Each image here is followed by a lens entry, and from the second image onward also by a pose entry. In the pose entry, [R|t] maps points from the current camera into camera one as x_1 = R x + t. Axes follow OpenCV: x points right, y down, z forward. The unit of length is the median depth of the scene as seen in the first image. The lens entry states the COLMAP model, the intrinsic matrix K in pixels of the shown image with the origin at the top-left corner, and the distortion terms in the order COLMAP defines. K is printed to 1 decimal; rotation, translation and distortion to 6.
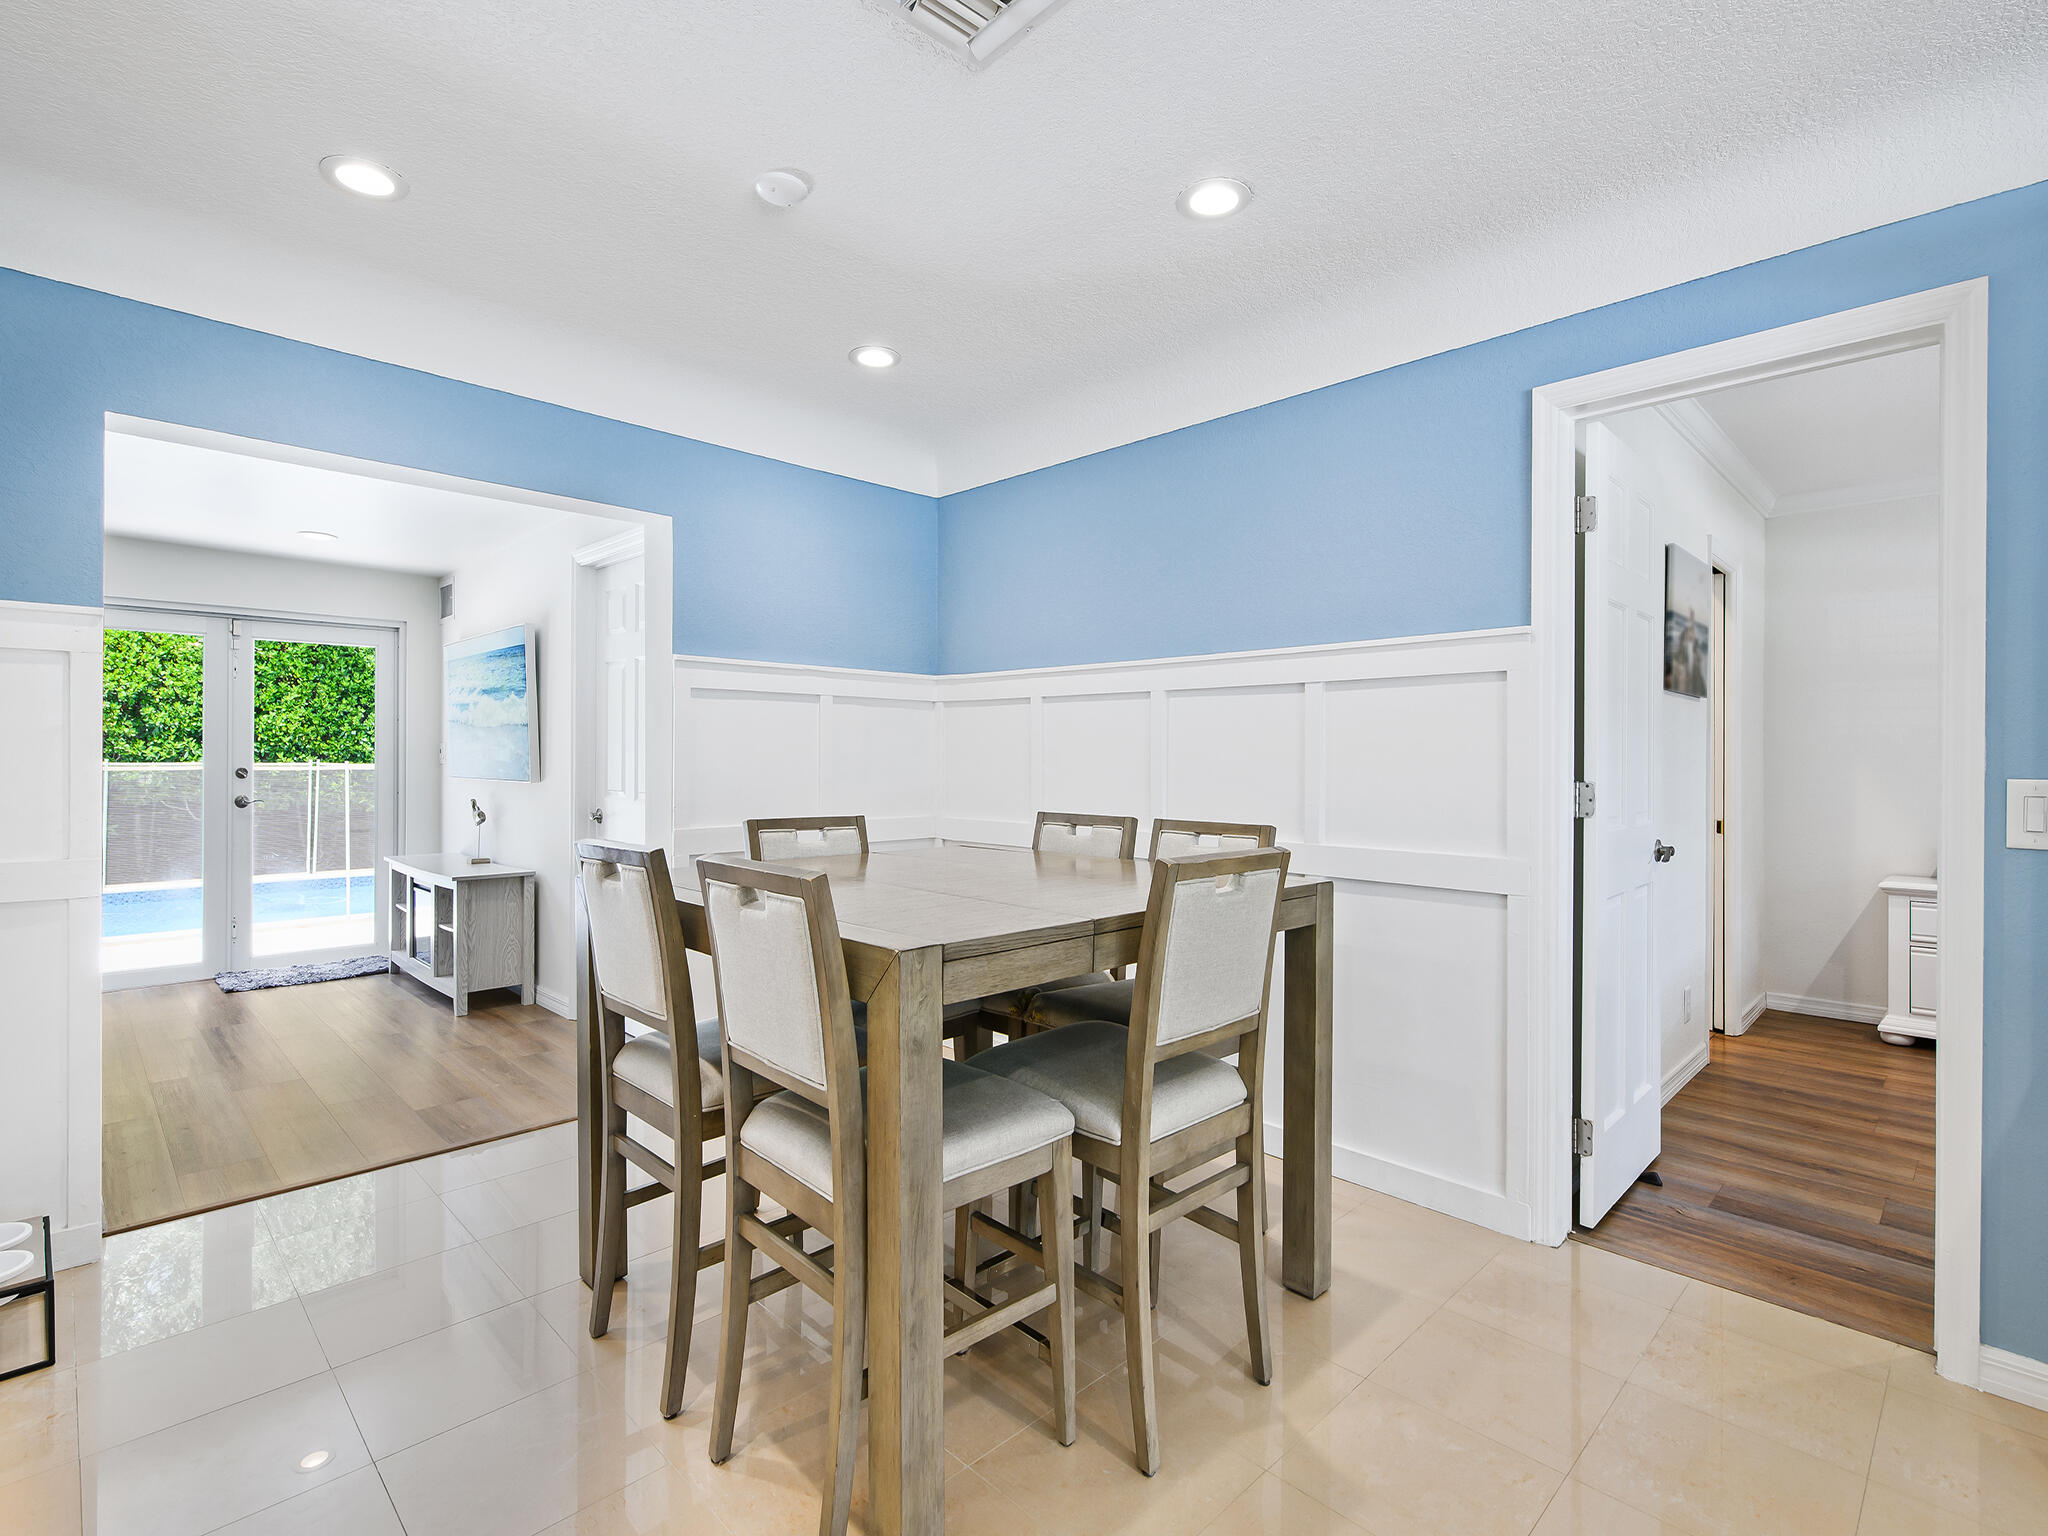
lens RADIAL K [[965.7, 0, 1025.6], [0, 965.7, 761.2], [0, 0, 1]] dist [0.000596, -0.000099]
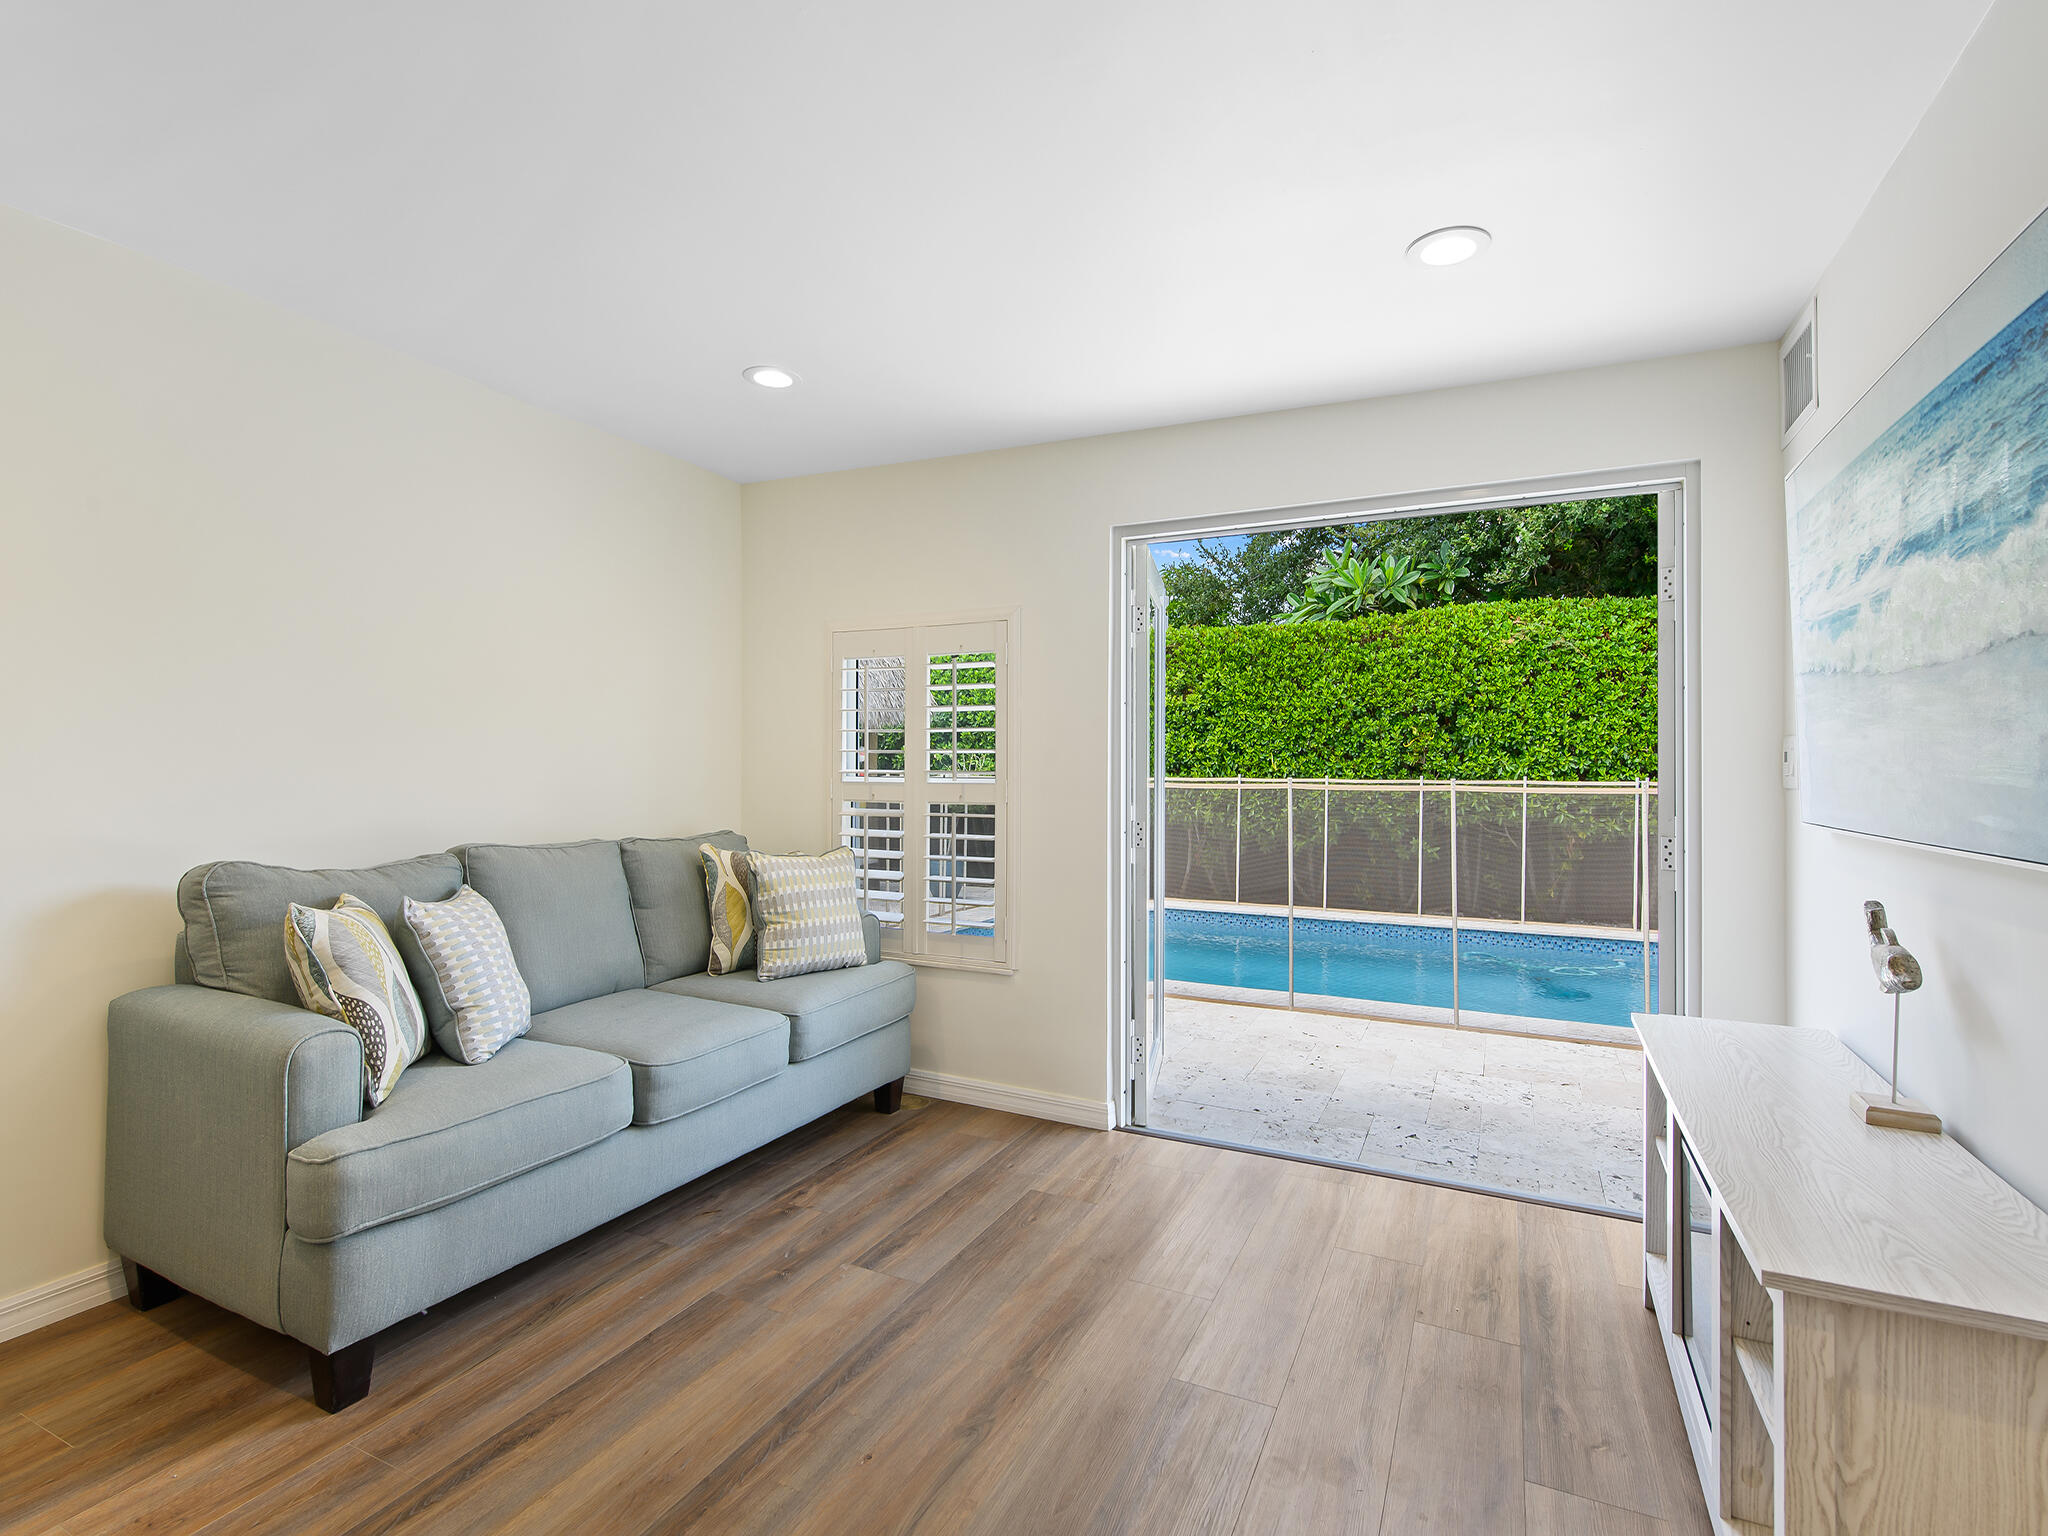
lens RADIAL K [[981.5, 0, 1015.4], [0, 981.5, 756.6], [0, 0, 1]] dist [-0.001799, -0.001350]
pose [[0.313437, -0.015340, -0.949485, -0.258006], [-0.007756, 0.999795, -0.018714, -0.000199], [0.949577, 0.013229, 0.313254, 0.459627]]
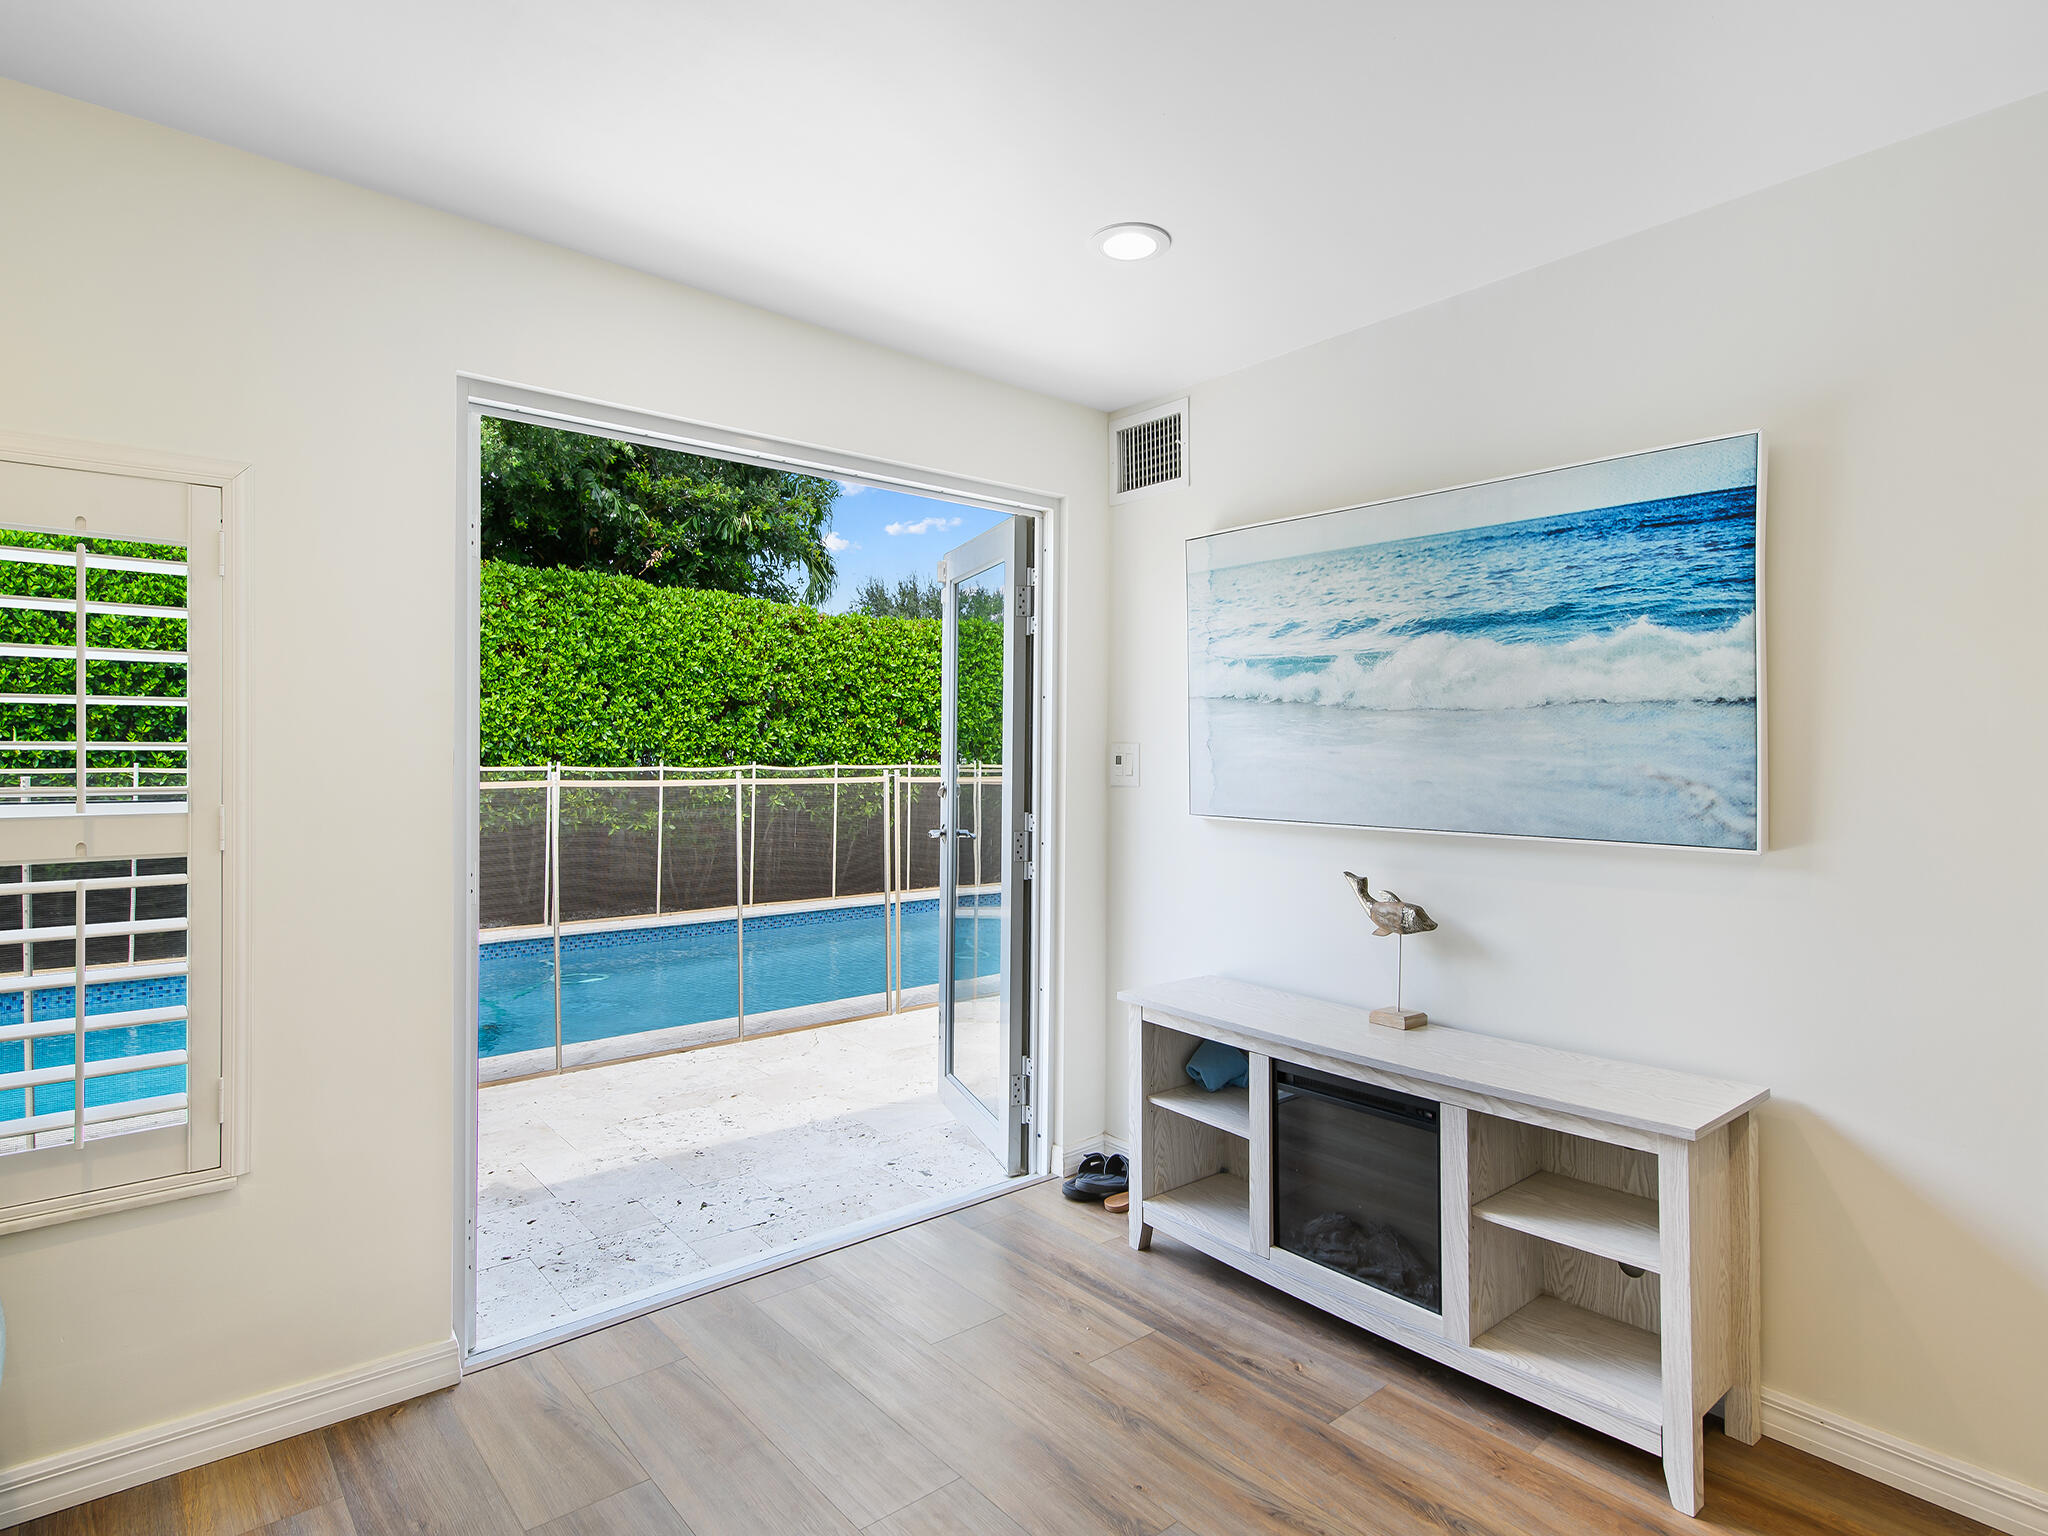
lens RADIAL K [[1102.7, 0, 1019.8], [0, 1102.7, 757.3], [0, 0, 1]] dist [0.005245, -0.000173]
pose [[0.996251, 0.002250, -0.086483, -0.495903], [-0.002167, 0.999997, 0.001055, -0.009926], [0.086485, -0.000864, 0.996253, 0.353263]]
